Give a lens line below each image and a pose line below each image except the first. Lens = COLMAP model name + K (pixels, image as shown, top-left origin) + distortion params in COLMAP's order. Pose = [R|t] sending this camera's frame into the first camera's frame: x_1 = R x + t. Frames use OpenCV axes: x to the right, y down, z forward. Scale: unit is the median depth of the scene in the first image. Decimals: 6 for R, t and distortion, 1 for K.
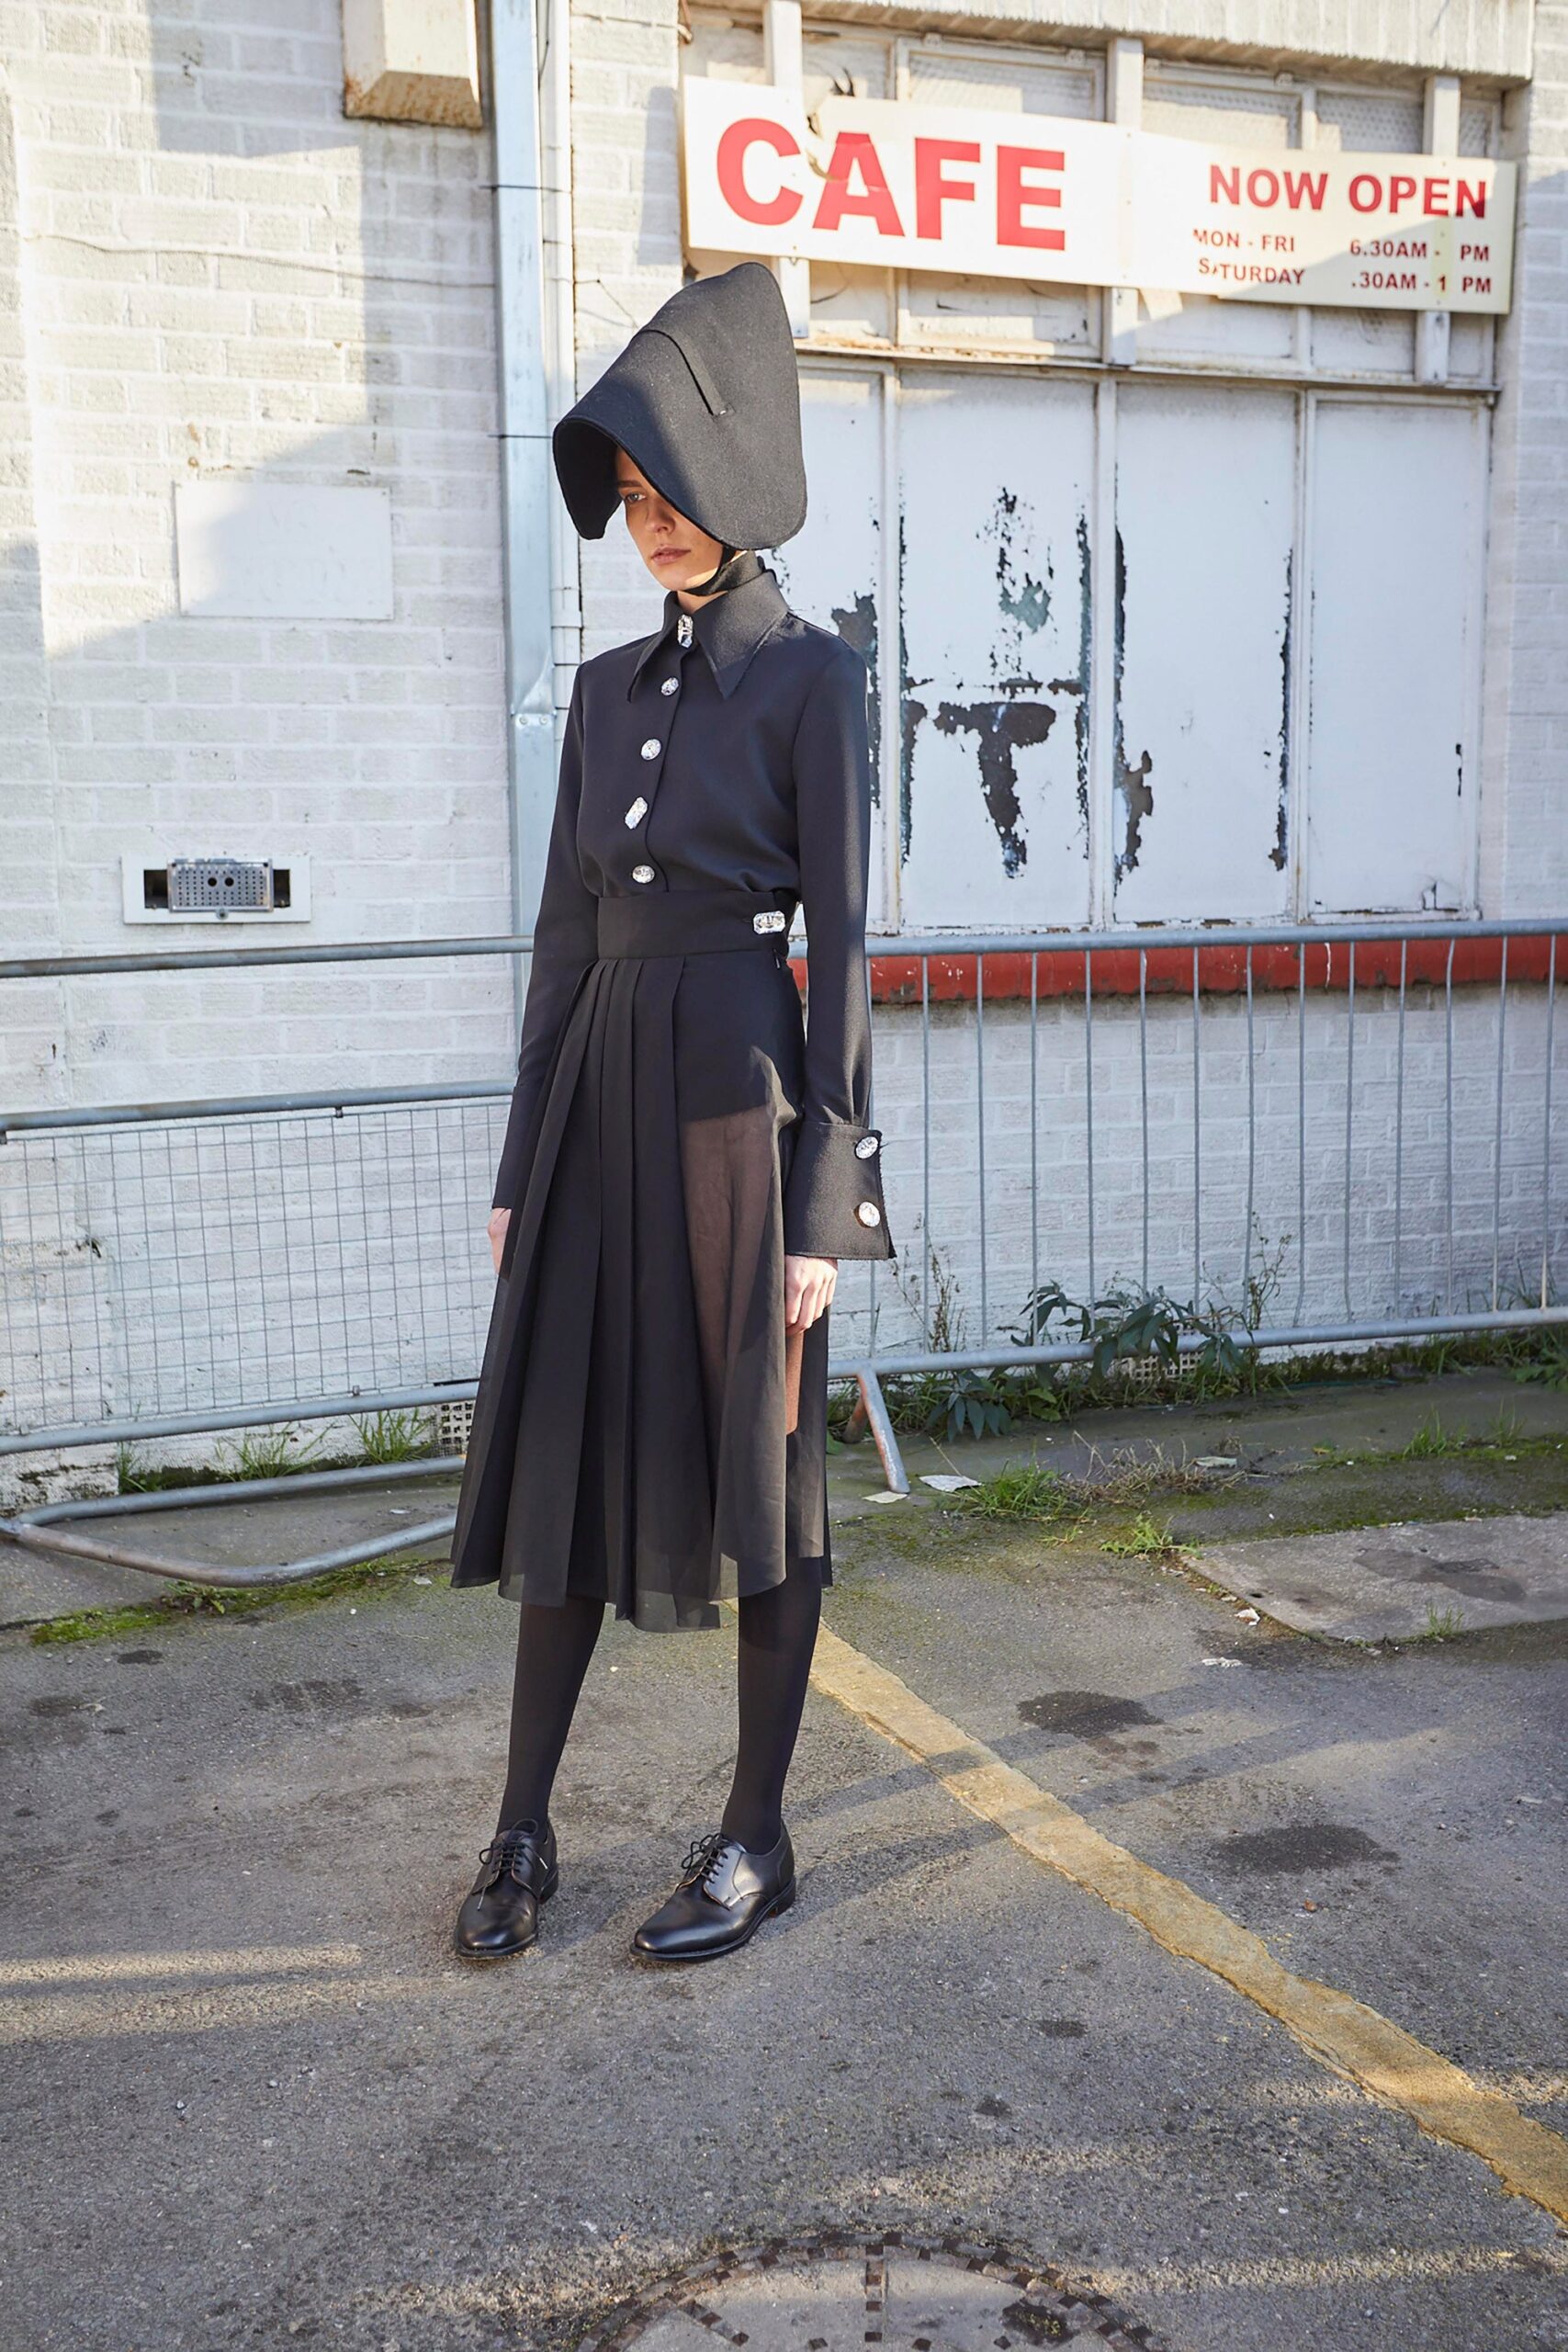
lens RADIAL K [[2560.5, 0, 788.1], [0, 2560.5, 1170.0], [0, 0, 1]] dist [0.019900, 0.112008]
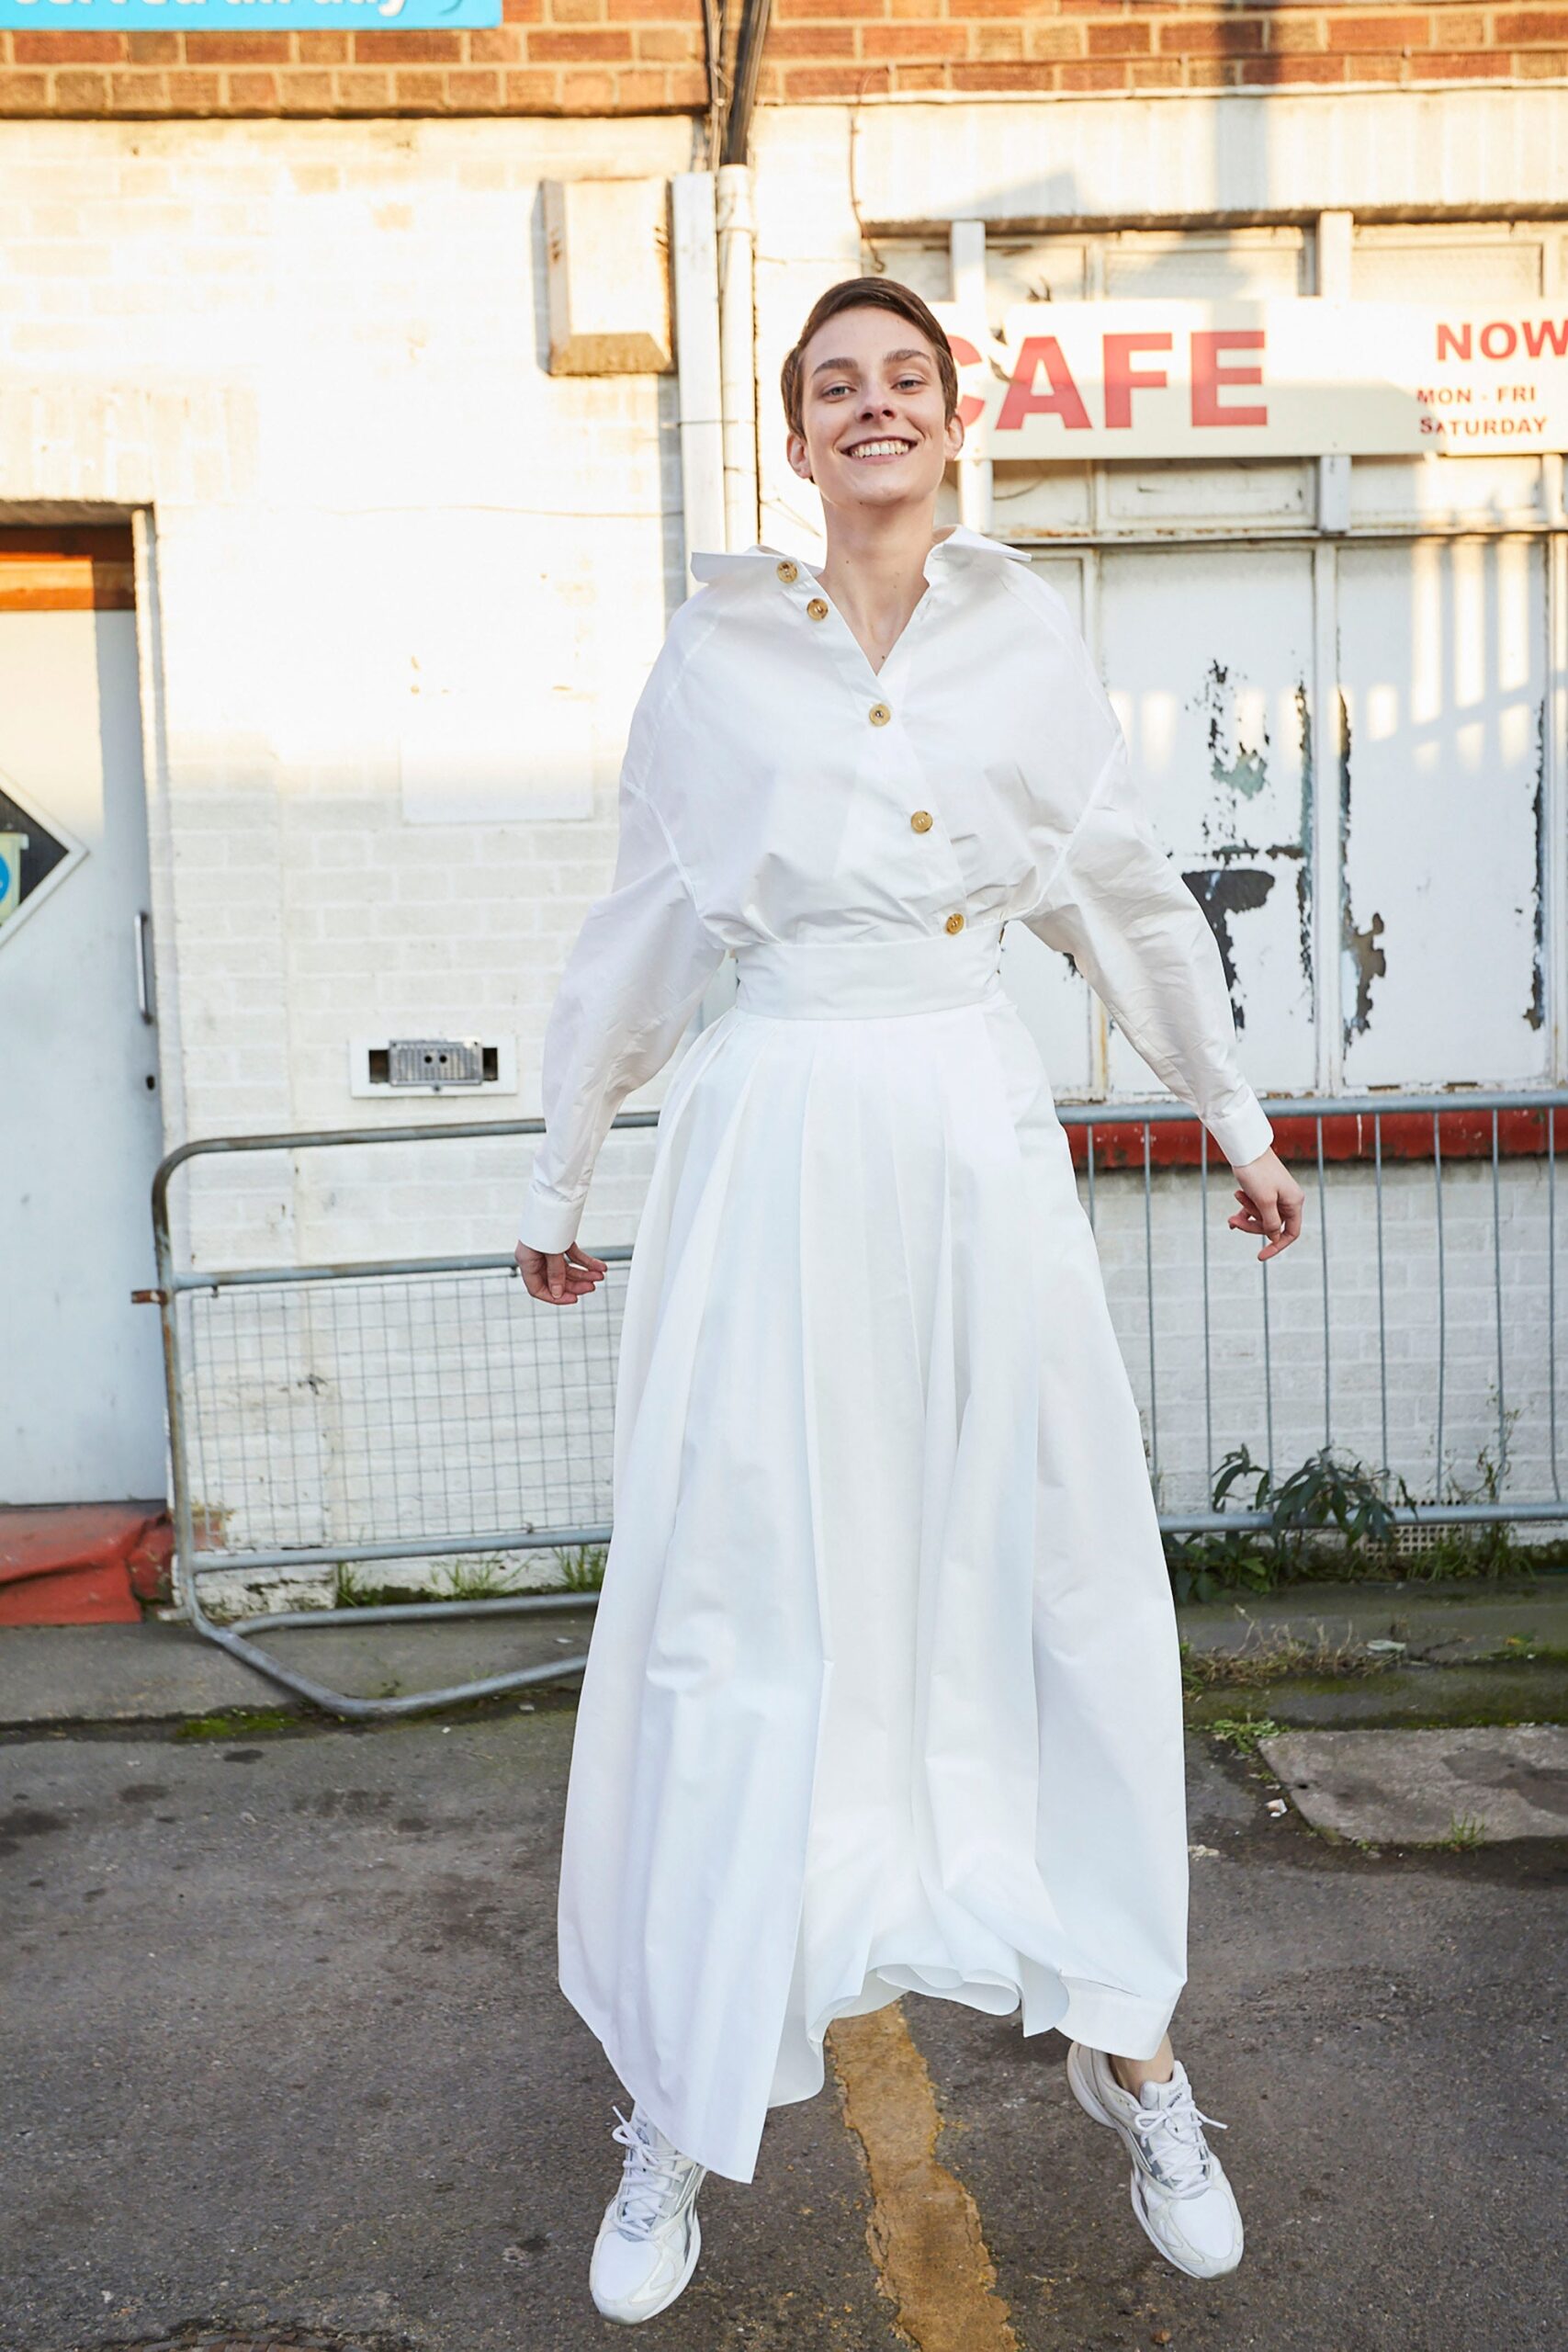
lens RADIAL K [[2547.2, 0, 782.2], [0, 2547.2, 1171.1], [0, 0, 1]] dist [0.016895, 0.123982]
pose [[0.946538, 0.006596, -0.322525, 0.256345], [-0.022675, 0.998678, -0.046121, -0.015075], [0.321794, 0.050968, 0.945437, 0.006432]]
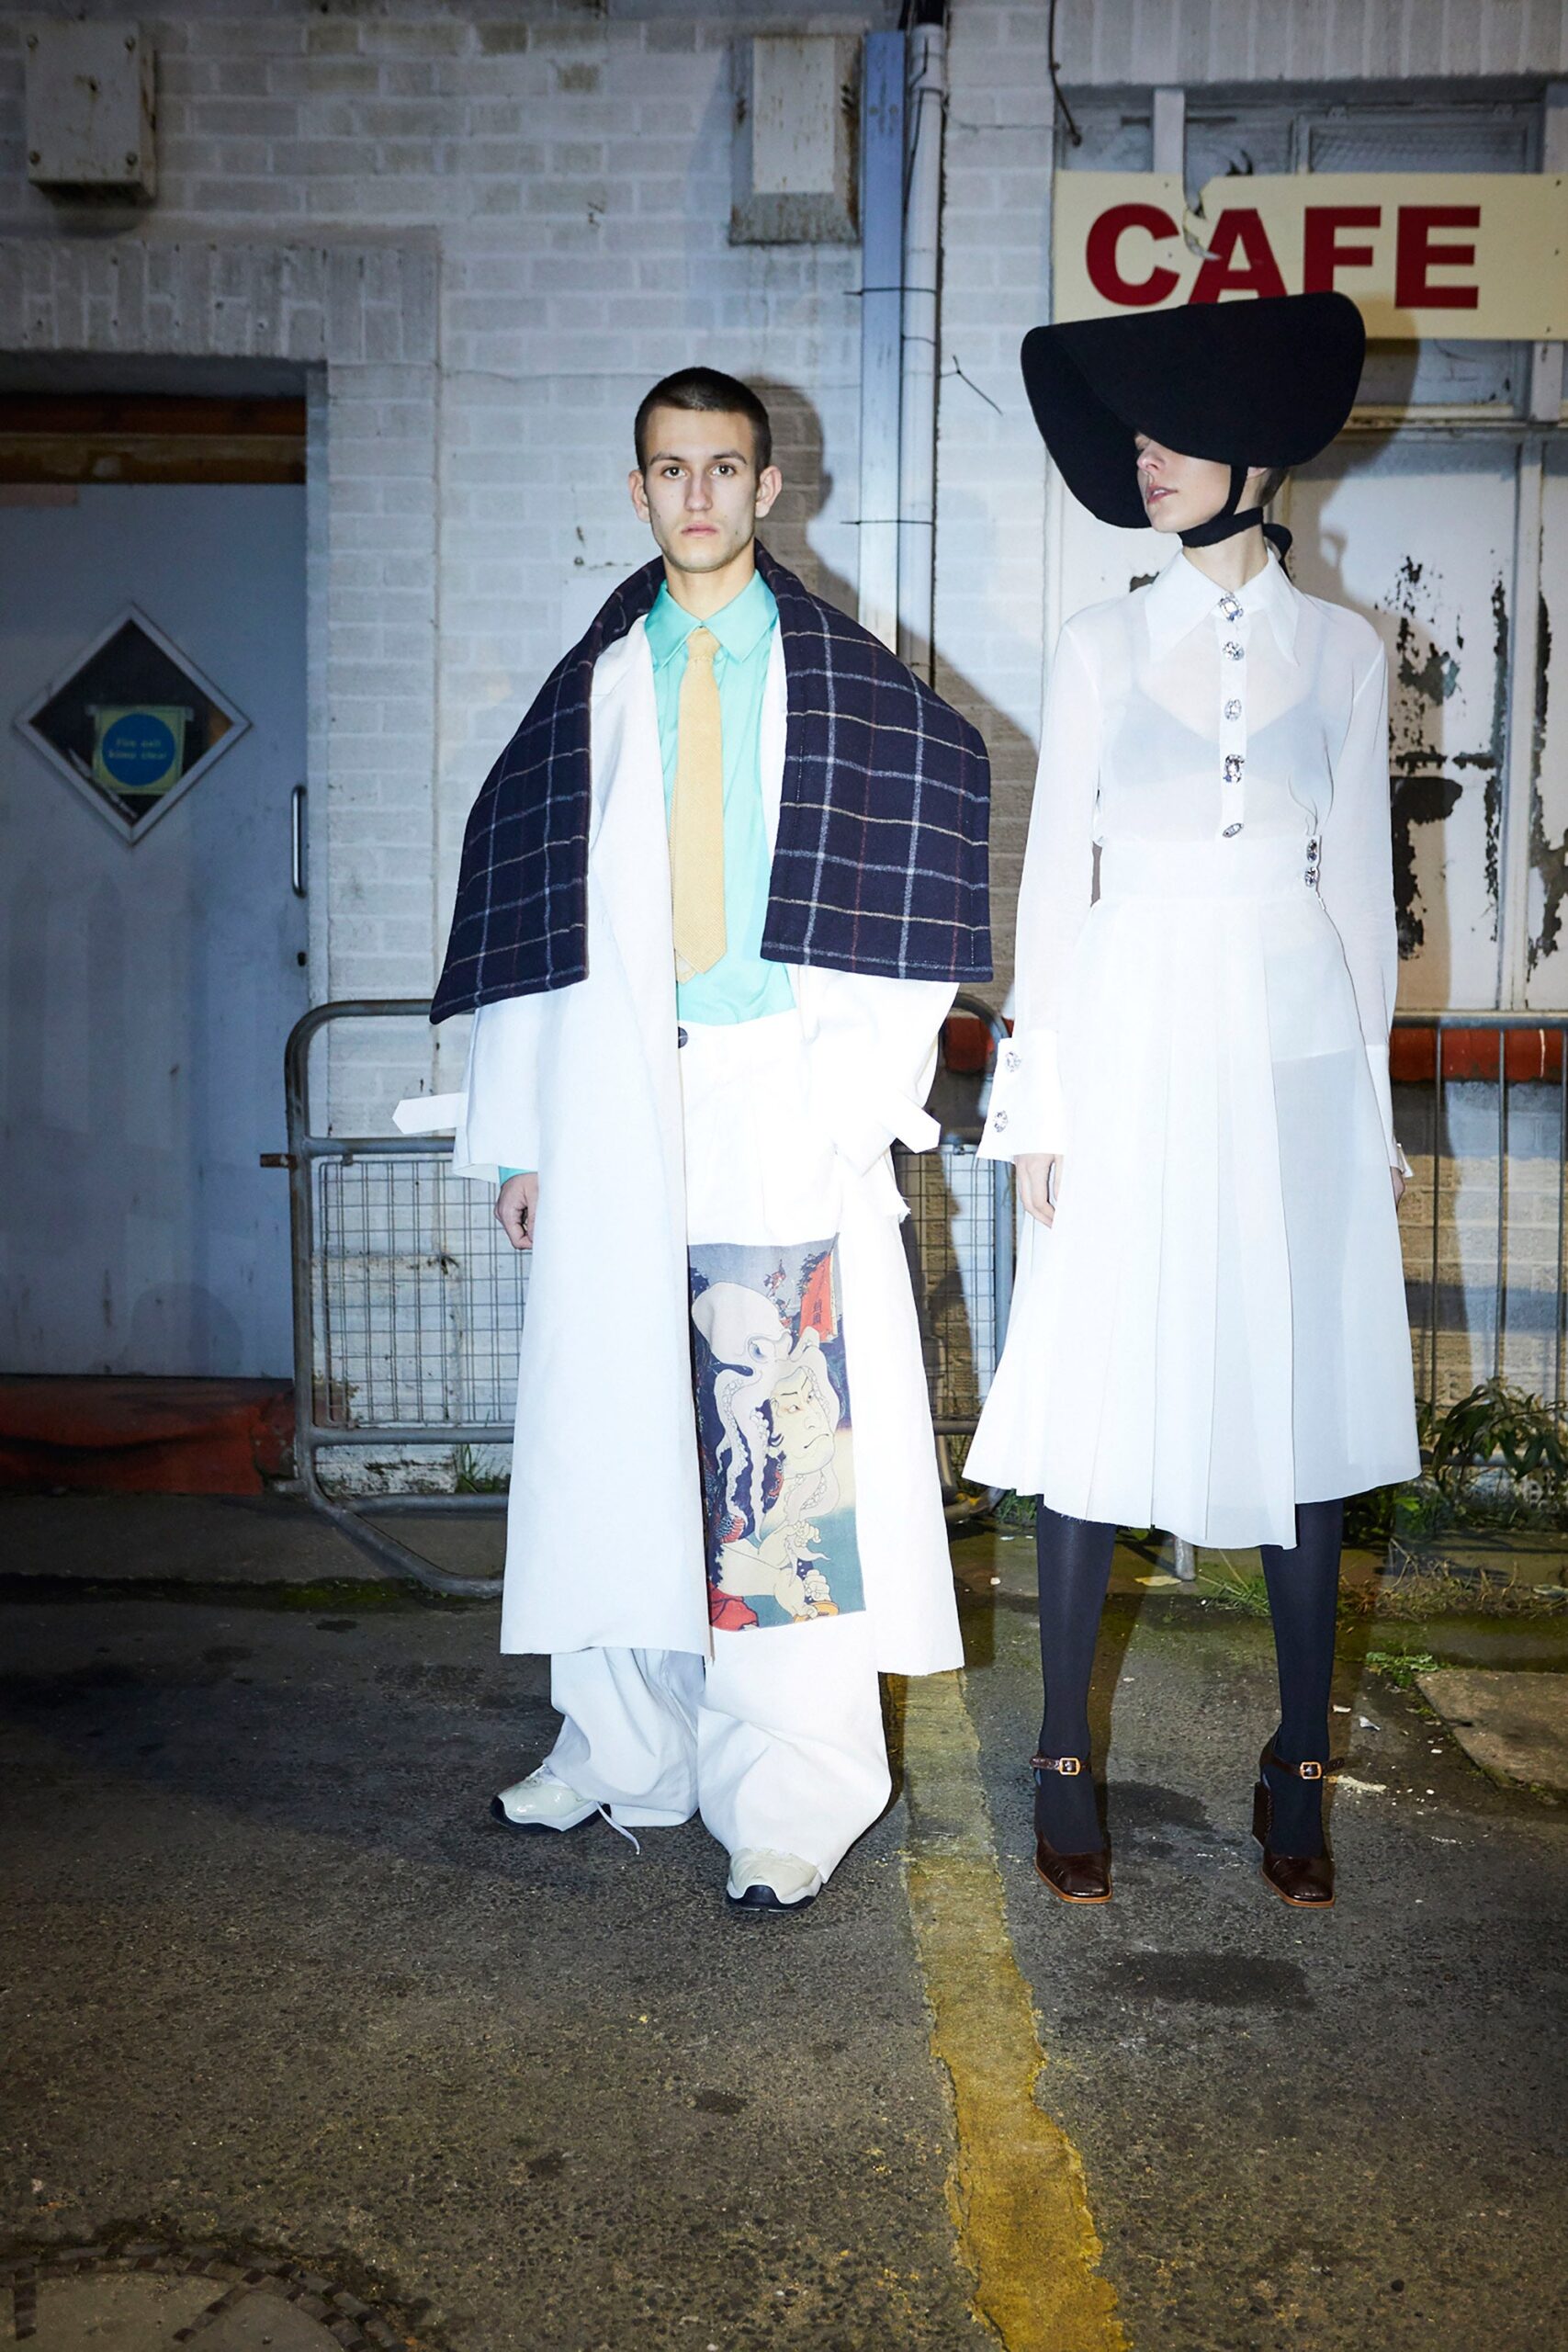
lens RADIAL K [[2277.0, 0, 781.5], [0, 2277.0, 1168.7], [0, 0, 1]] dist [0.010602, 0.079824]
pose [[0.918113, 0.044711, -0.393788, 0.223669], [-0.072938, 0.995706, -0.057002, 0.031126], [0.389548, 0.081056, 0.917432, 0.140995]]
